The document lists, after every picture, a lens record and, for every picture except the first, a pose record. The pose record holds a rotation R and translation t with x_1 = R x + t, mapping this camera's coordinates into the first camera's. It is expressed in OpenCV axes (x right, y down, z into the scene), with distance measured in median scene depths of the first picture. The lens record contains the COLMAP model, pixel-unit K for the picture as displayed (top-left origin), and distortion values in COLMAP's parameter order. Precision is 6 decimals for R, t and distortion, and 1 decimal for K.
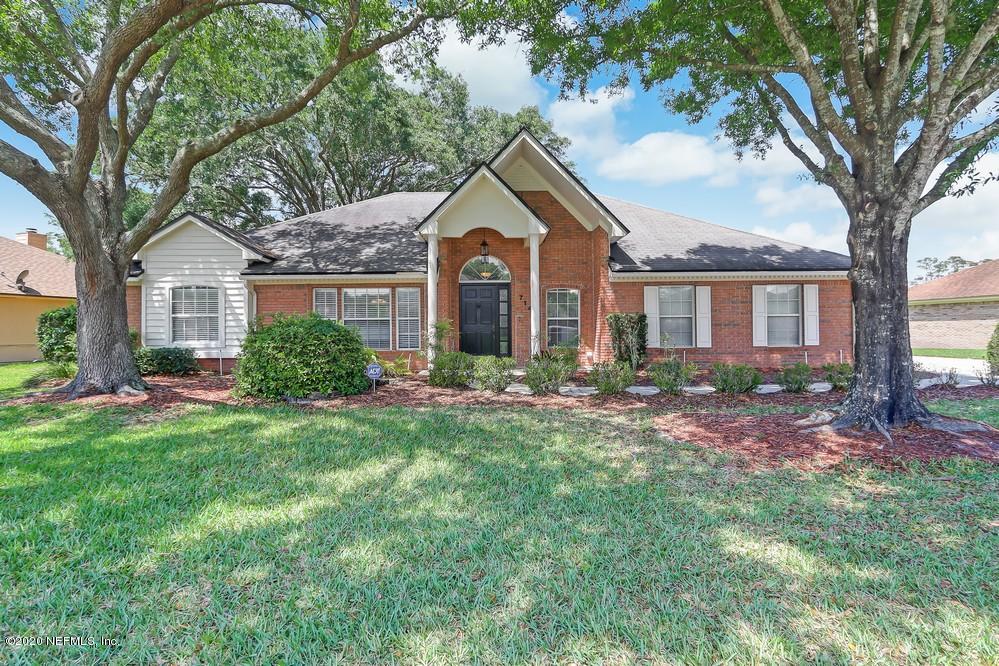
lens RADIAL K [[495.0, 0, 504.5], [0, 495.0, 332.6], [0, 0, 1]] dist [-0.011718, 0.005224]
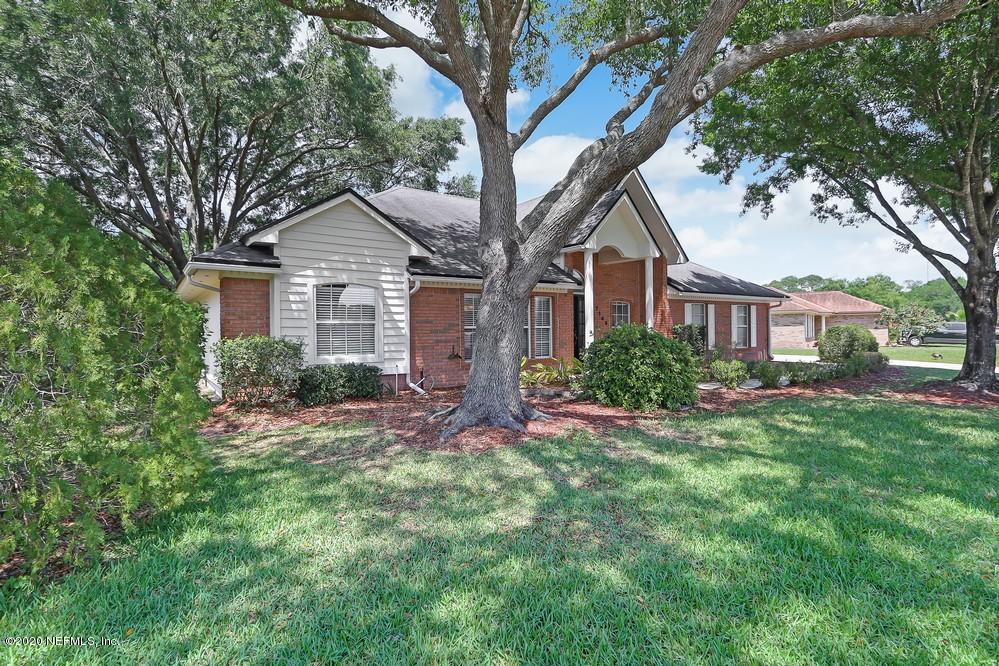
lens RADIAL K [[495.0, 0, 503.6], [0, 495.0, 333.8], [0, 0, 1]] dist [-0.011718, 0.005224]
pose [[0.832182, -0.000307, 0.554502, -0.833874], [0.003207, 0.999986, -0.004259, -0.011407], [-0.554493, 0.005323, 0.832171, 0.204945]]
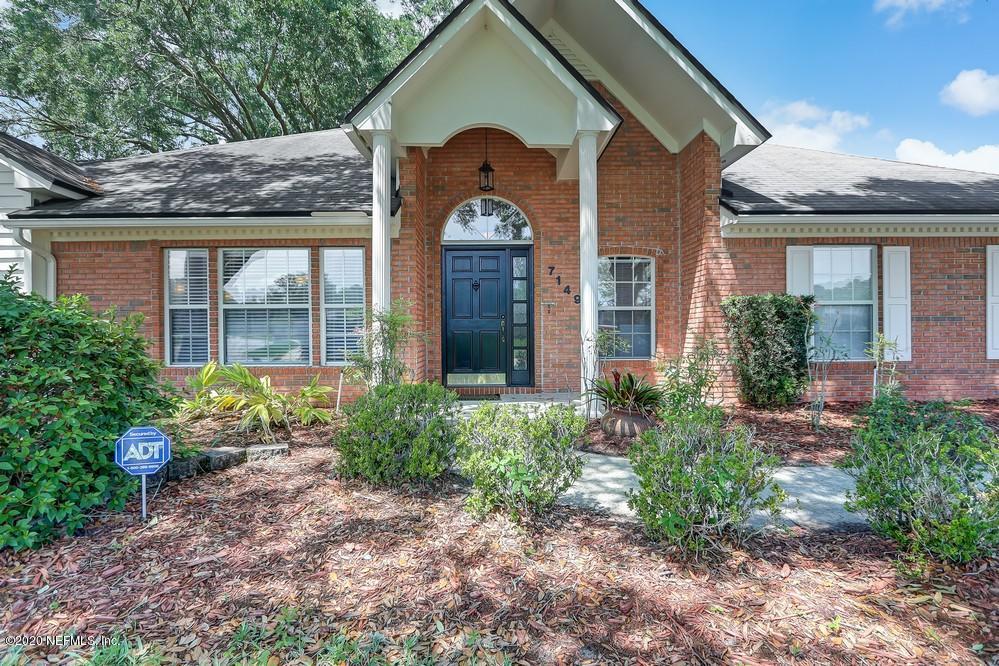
lens RADIAL K [[495.0, 0, 498.0], [0, 495.0, 330.5], [0, 0, 1]] dist [-0.011718, 0.005224]
pose [[0.999915, 0.001477, -0.012949, -0.021679], [-0.001549, 0.999984, -0.005499, 0.000599], [0.012940, 0.005518, 0.999901, 0.479120]]
